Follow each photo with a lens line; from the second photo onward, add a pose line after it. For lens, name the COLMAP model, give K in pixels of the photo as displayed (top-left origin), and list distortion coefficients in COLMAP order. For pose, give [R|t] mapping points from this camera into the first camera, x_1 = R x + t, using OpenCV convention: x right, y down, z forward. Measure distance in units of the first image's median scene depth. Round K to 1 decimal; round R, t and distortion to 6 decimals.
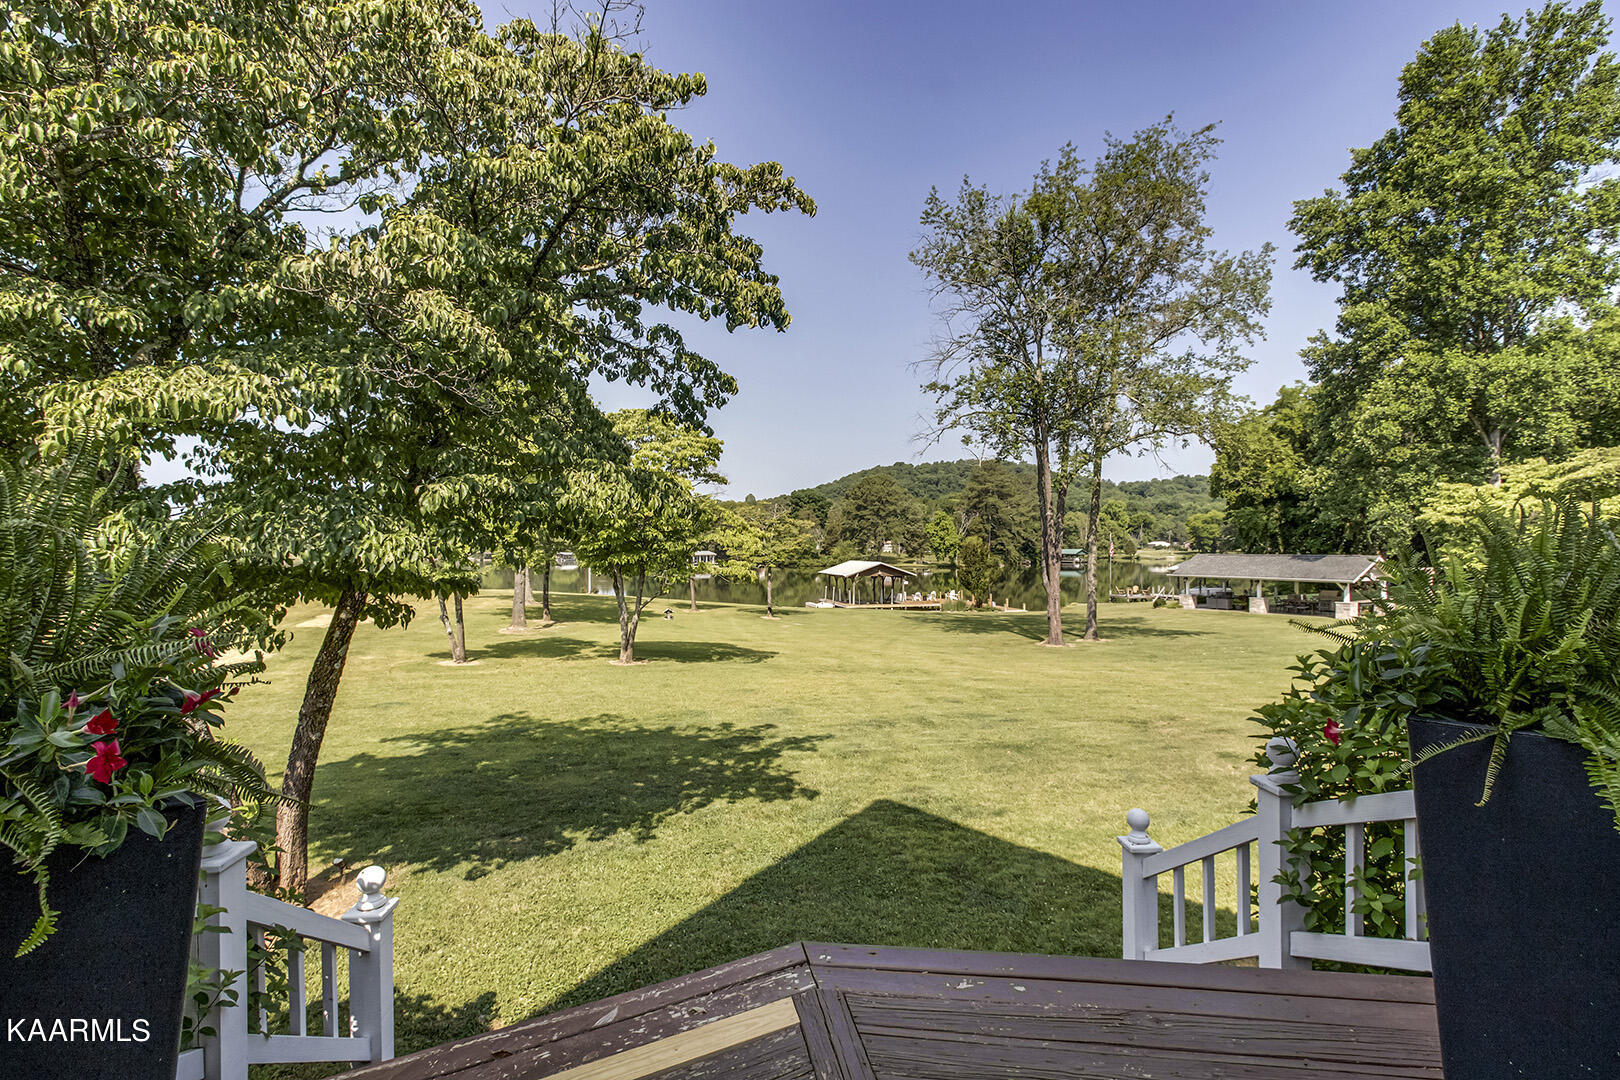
lens RADIAL K [[746.2, 0, 809.0], [0, 746.2, 549.9], [0, 0, 1]] dist [-0.010042, 0.004111]
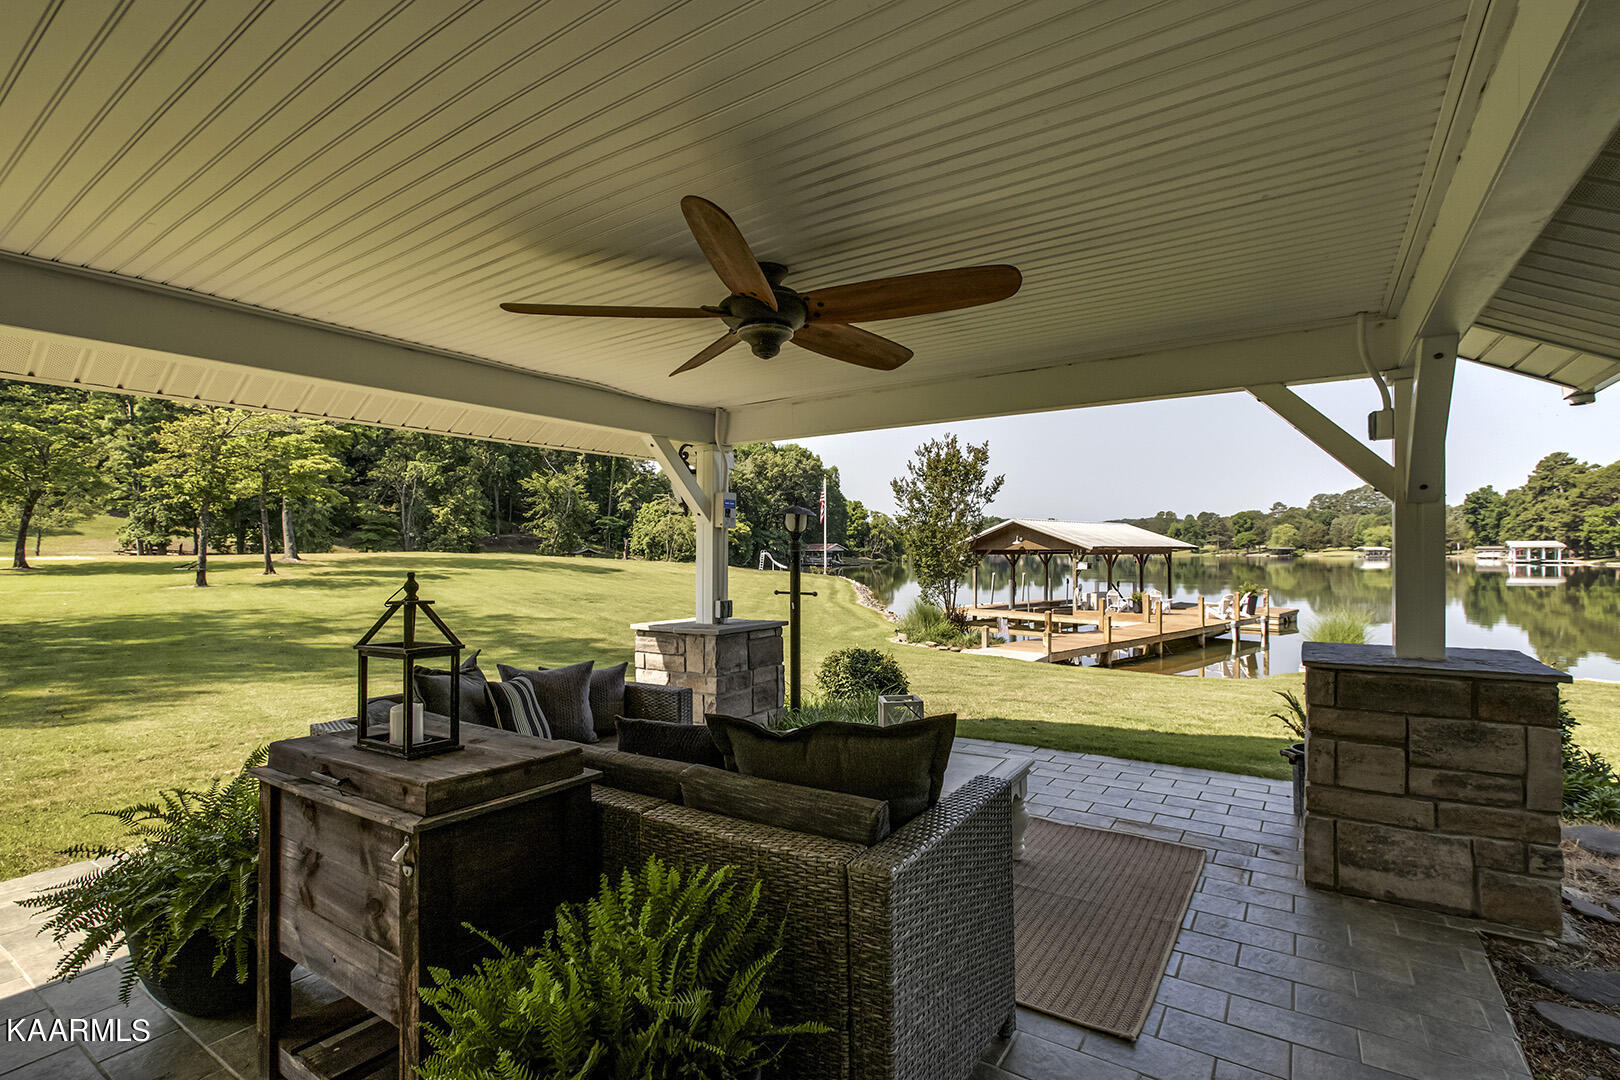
lens RADIAL K [[746.2, 0, 810.4], [0, 746.2, 552.5], [0, 0, 1]] dist [-0.010042, 0.004111]
pose [[0.477831, 0.005010, -0.878438, 0.801096], [-0.000833, 0.999986, 0.005250, 0.061316], [0.878452, -0.001777, 0.477828, 1.204858]]
